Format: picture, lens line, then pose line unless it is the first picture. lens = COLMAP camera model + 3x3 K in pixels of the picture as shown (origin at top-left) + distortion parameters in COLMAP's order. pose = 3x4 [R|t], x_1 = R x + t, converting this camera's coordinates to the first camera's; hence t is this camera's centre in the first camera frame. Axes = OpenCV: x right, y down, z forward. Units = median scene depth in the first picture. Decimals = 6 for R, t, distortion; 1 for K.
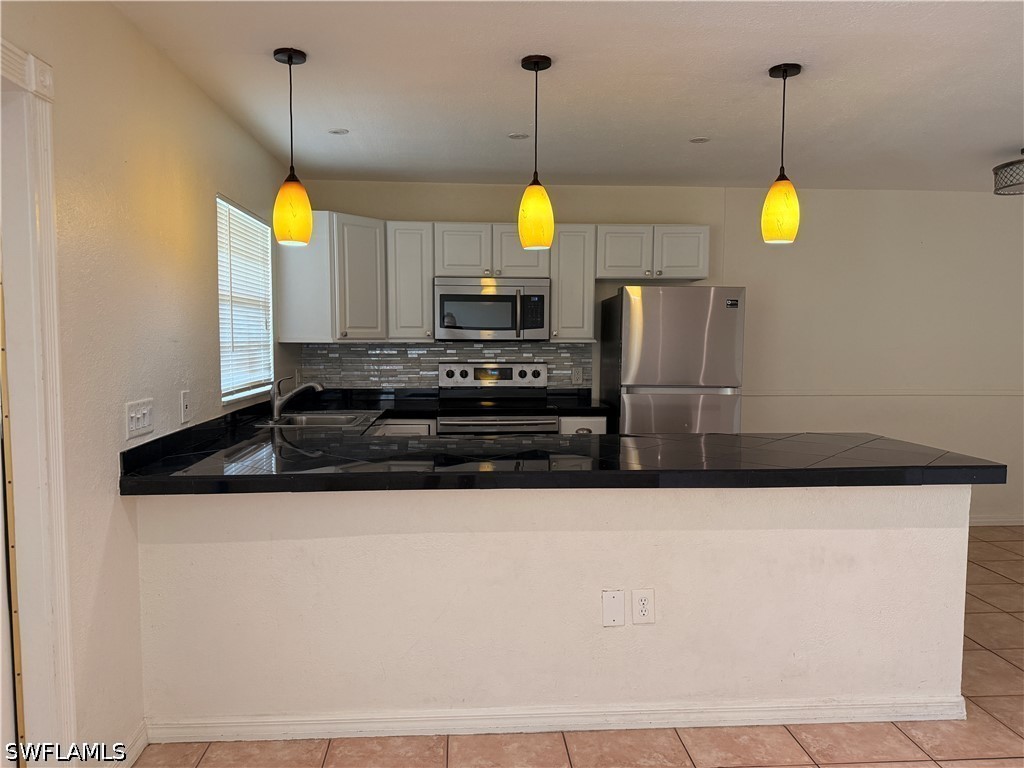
lens RADIAL K [[711.6, 0, 510.8], [0, 711.6, 390.4], [0, 0, 1]] dist [0.049409, -0.049516]
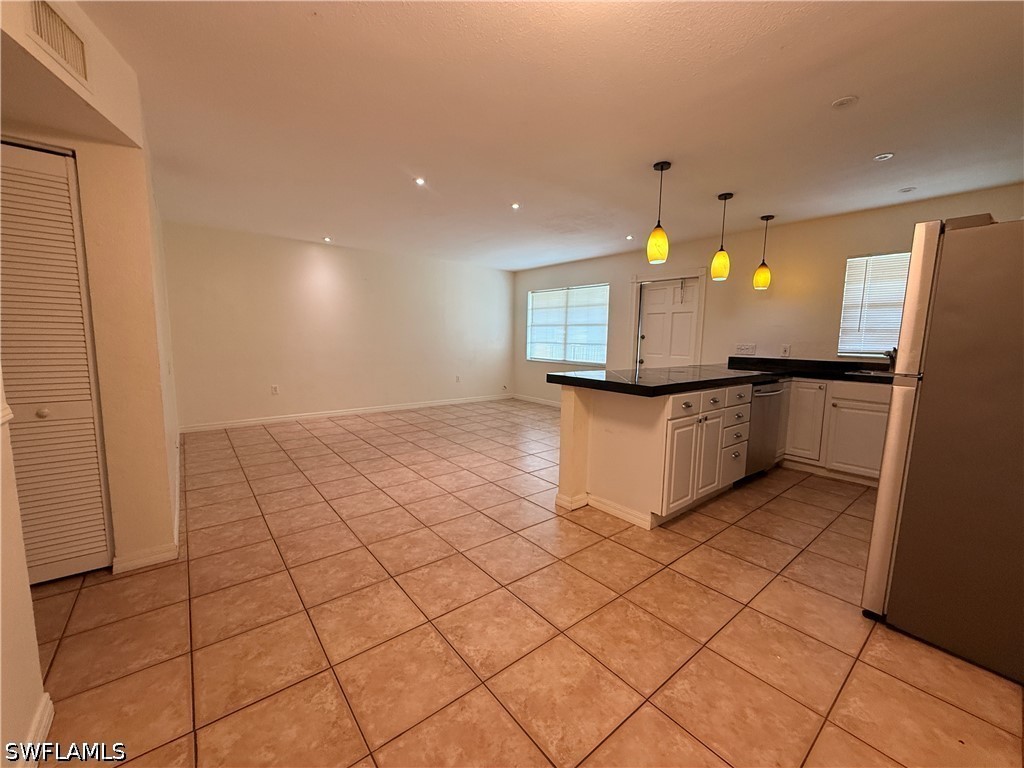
lens RADIAL K [[407.9, 0, 510.9], [0, 407.9, 383.3], [0, 0, 1]] dist [0.000023, 0.000064]
pose [[-0.823324, 0.050335, -0.565335, 0.902060], [-0.061165, 0.982390, 0.176545, -0.045231], [0.564266, 0.179932, -0.805747, 1.183604]]
